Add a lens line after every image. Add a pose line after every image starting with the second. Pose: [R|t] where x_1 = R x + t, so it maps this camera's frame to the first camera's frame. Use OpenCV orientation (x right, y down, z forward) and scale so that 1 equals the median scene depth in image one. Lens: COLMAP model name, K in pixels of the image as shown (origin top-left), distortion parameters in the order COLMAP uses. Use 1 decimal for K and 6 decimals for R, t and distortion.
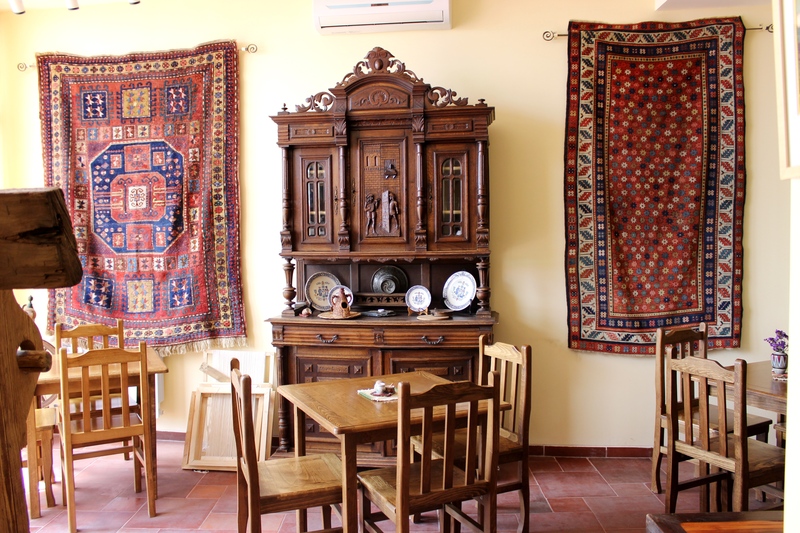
lens RADIAL K [[667.8, 0, 400.0], [0, 667.8, 266.5], [0, 0, 1]] dist [-0.085403, 0.011386]
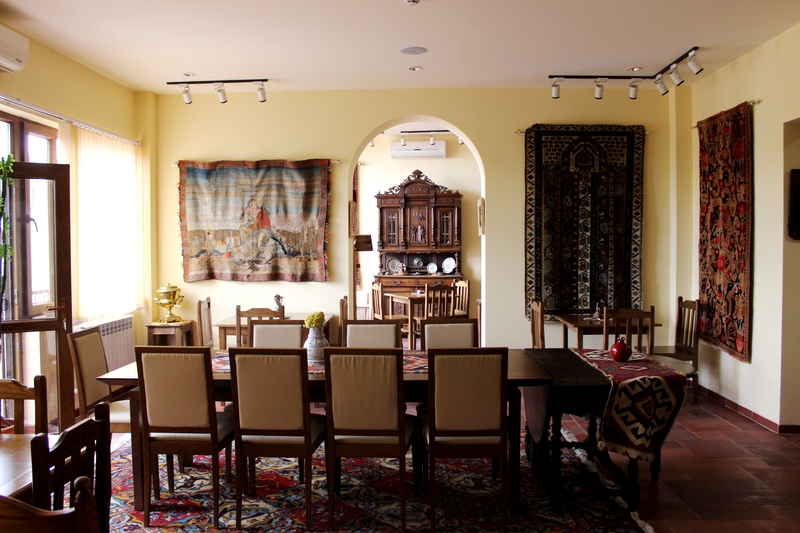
lens RADIAL K [[667.8, 0, 400.0], [0, 667.8, 266.5], [0, 0, 1]] dist [-0.085403, 0.011386]
pose [[0.999631, 0.006963, -0.026242, -0.027869], [-0.007258, 0.999911, -0.011174, 0.071003], [0.026162, 0.011360, 0.999593, -1.526305]]
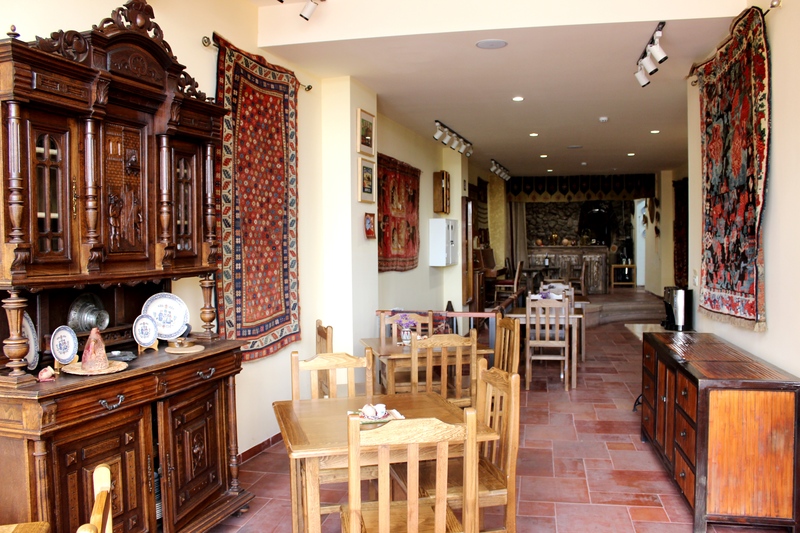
lens RADIAL K [[667.8, 0, 400.0], [0, 667.8, 266.5], [0, 0, 1]] dist [-0.085403, 0.011386]
pose [[0.199897, -0.027354, 0.979435, -0.675612], [0.056556, 0.998266, 0.016337, -0.023336], [-0.978183, 0.052127, 0.201097, 0.558706]]
